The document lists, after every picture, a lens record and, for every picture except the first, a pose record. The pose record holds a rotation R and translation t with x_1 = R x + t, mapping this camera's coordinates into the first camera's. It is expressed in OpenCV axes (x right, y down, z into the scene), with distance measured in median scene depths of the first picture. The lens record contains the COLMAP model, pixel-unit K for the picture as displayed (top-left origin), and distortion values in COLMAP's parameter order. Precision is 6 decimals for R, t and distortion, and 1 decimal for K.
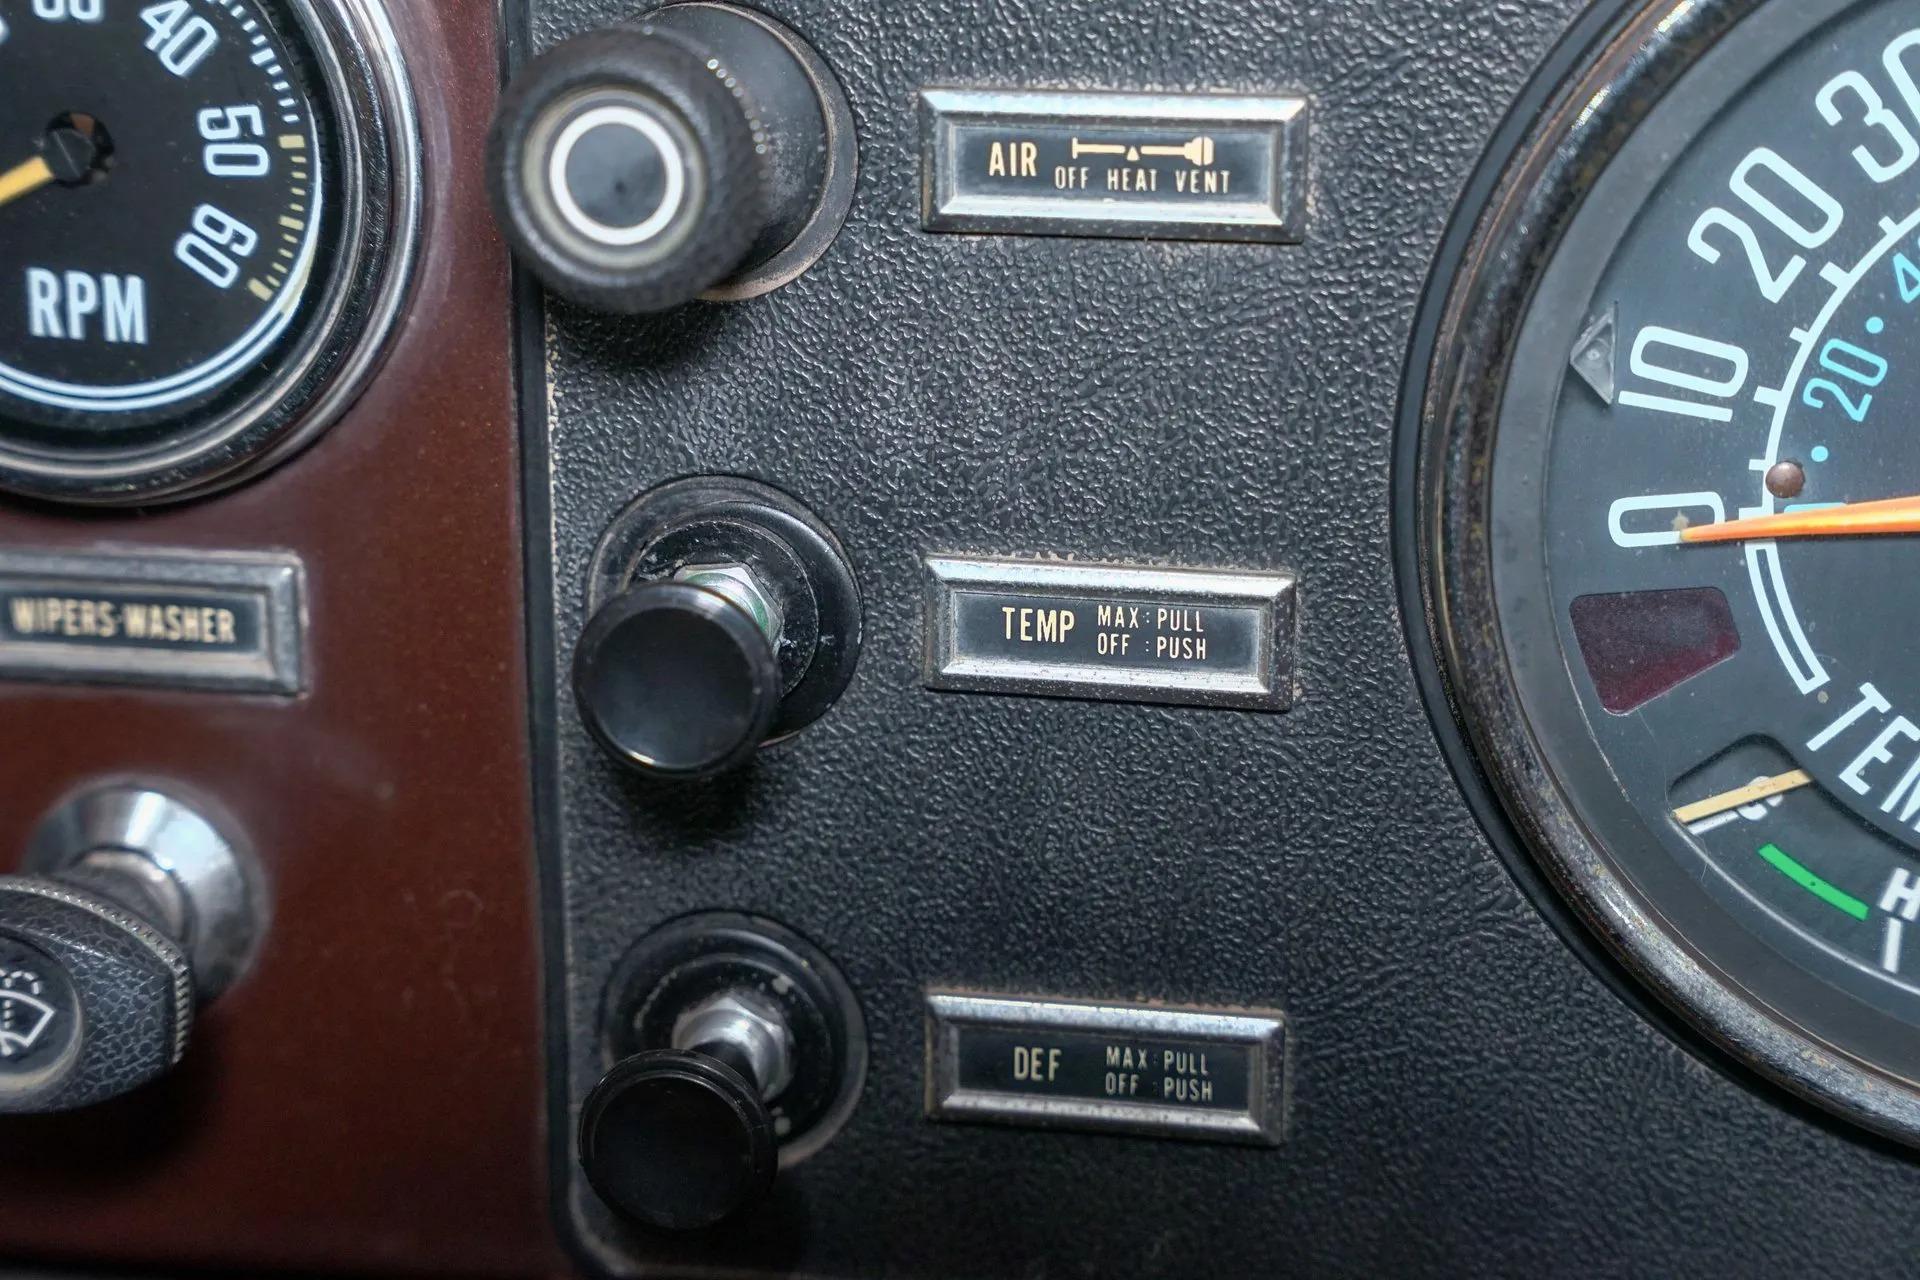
lens RADIAL K [[3680.0, 0, 960.0], [0, 3680.0, 640.0], [0, 0, 1]] dist [0.214740, -0.034216]
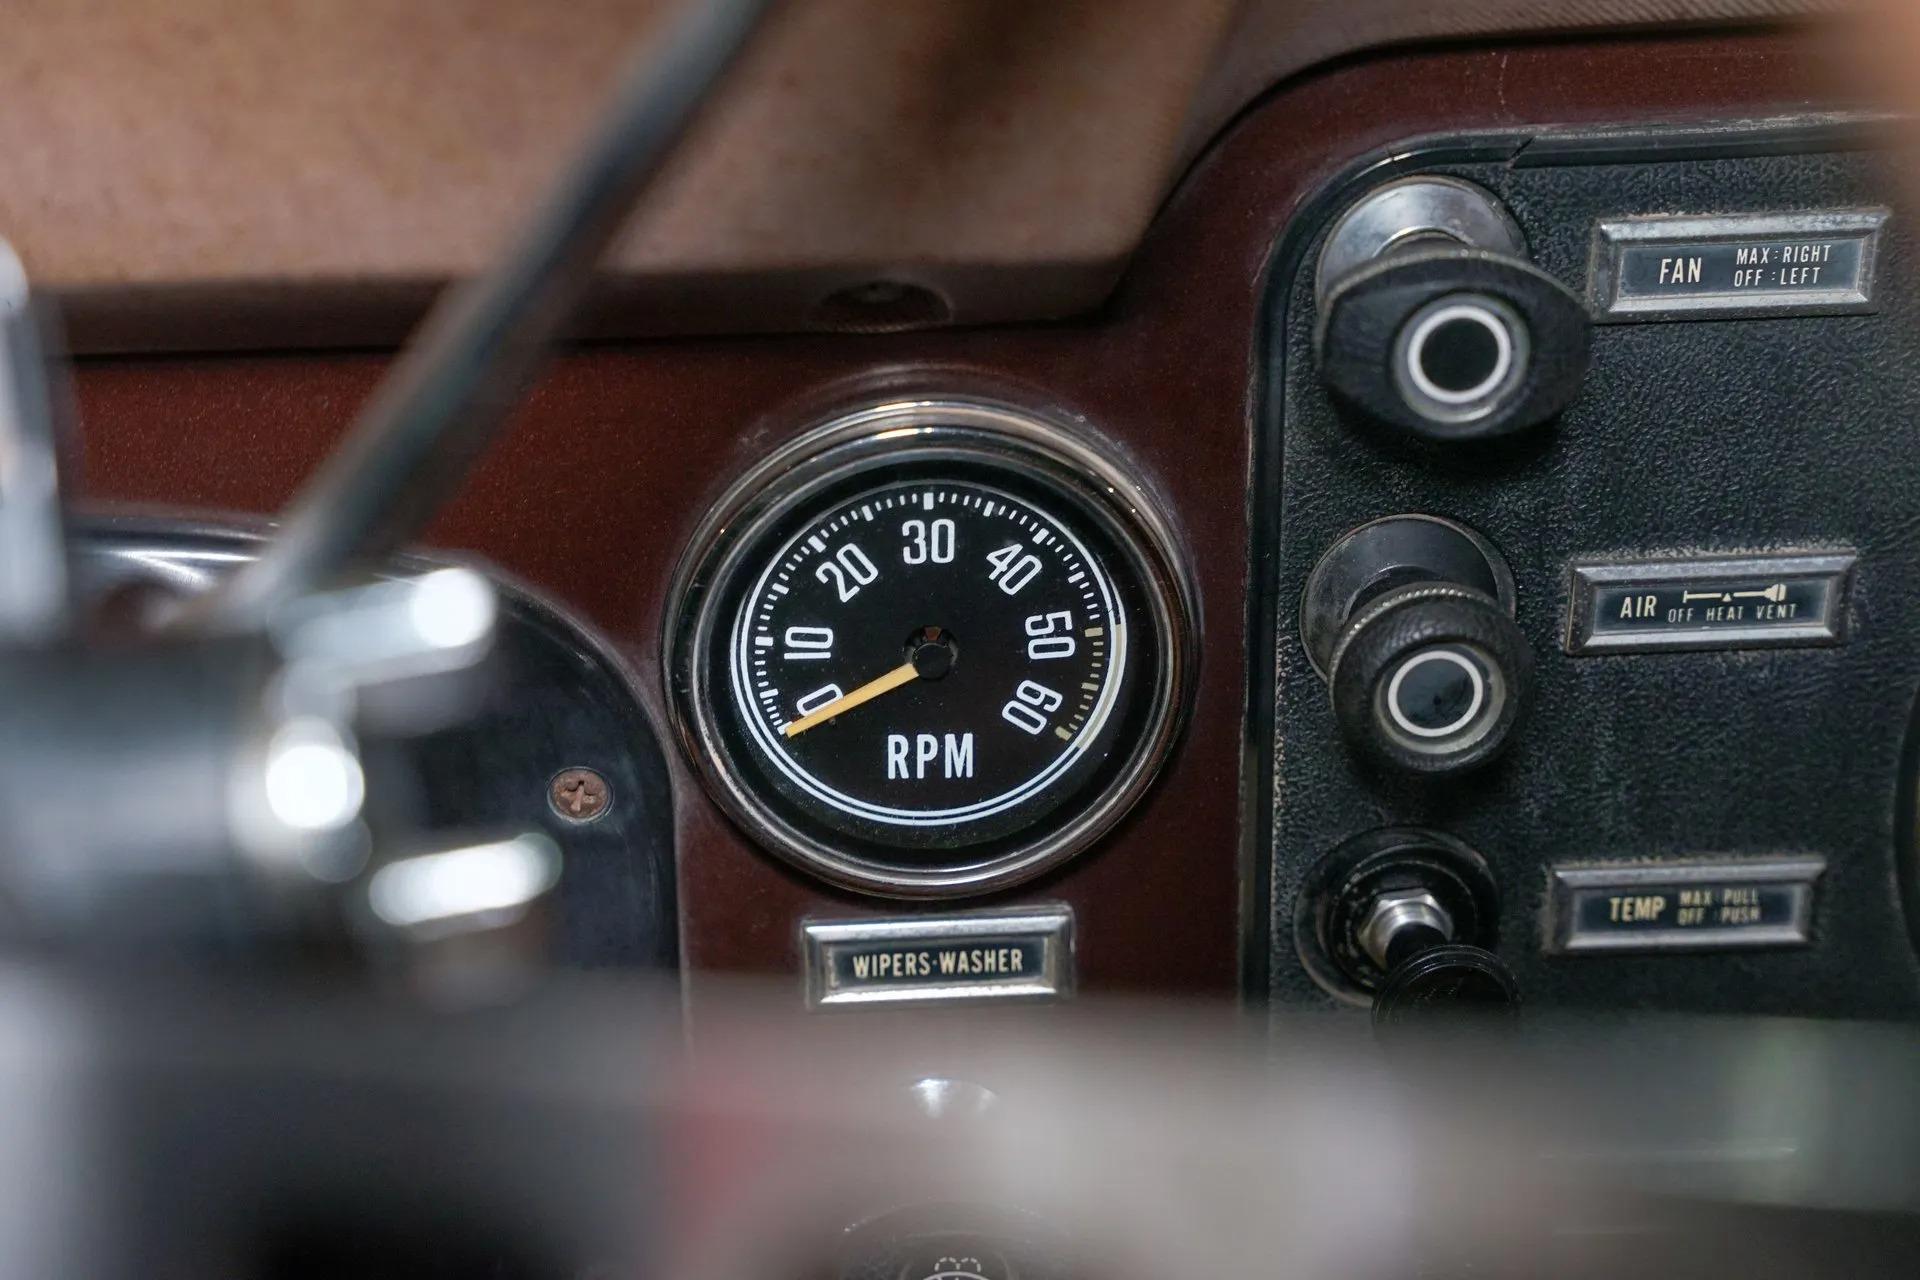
lens RADIAL K [[3680.0, 0, 960.0], [0, 3680.0, 640.0], [0, 0, 1]] dist [0.214740, -0.034216]
pose [[0.972826, -0.117387, 0.199572, -0.493424], [0.086662, 0.983903, 0.156286, -0.343836], [-0.214706, -0.134744, 0.967339, -0.282726]]
